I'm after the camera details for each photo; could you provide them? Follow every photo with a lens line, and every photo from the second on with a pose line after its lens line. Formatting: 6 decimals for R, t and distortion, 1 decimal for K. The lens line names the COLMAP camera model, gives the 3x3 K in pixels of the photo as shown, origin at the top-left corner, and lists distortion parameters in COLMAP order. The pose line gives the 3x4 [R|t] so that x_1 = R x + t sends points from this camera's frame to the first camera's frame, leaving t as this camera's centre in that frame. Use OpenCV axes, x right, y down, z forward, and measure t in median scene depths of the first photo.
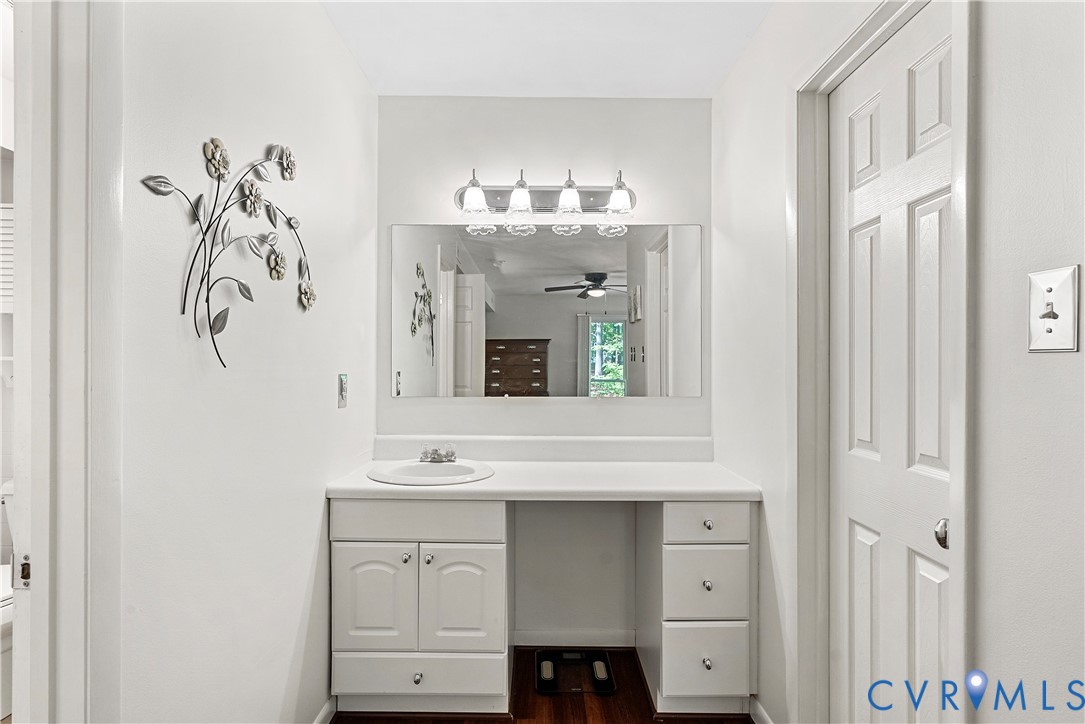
lens RADIAL K [[544.9, 0, 547.1], [0, 544.9, 363.2], [0, 0, 1]] dist [-0.005723, 0.000827]
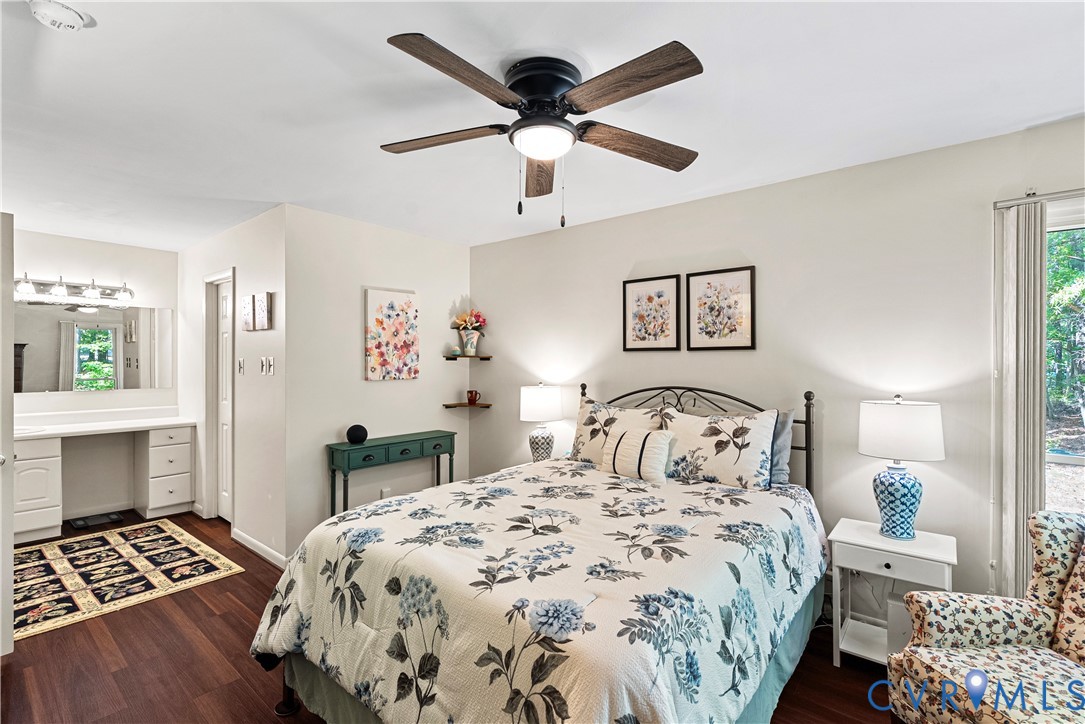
lens RADIAL K [[498.0, 0, 546.0], [0, 498.0, 357.6], [0, 0, 1]] dist [-0.004850, 0.000530]
pose [[0.644503, 0.003889, 0.764592, -0.300012], [-0.005217, 0.999986, -0.000688, -0.069948], [-0.764584, -0.003545, 0.644514, -1.571242]]
